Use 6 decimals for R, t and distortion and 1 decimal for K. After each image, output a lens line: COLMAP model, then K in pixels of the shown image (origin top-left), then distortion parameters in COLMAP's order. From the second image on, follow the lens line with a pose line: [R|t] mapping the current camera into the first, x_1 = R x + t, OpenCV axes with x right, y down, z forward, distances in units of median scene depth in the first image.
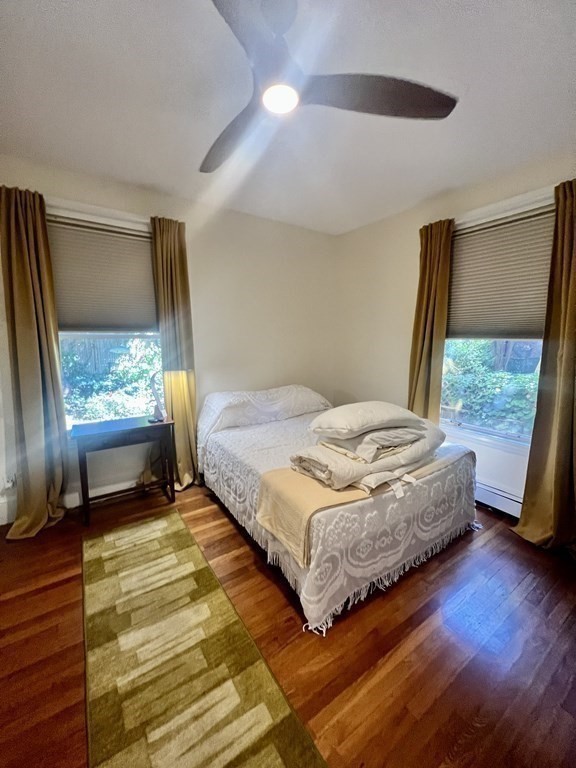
lens RADIAL K [[308.9, 0, 288.5], [0, 308.9, 379.7], [0, 0, 1]] dist [0.001048, 0.000150]
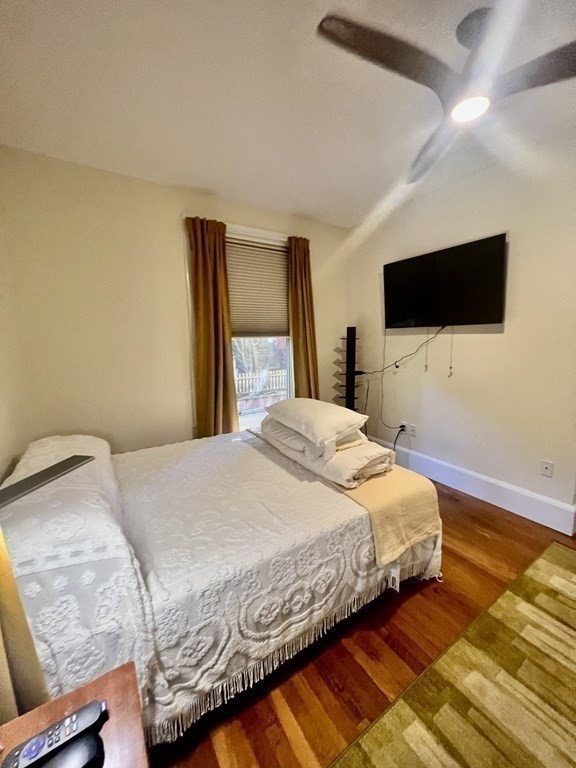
lens RADIAL K [[306.1, 0, 288.5], [0, 306.1, 381.8], [0, 0, 1]] dist [-0.002553, -0.000681]
pose [[0.021560, -0.144073, 0.989332, -0.809386], [0.155412, 0.978016, 0.139038, -0.147382], [-0.987614, 0.150757, 0.043476, 1.141012]]
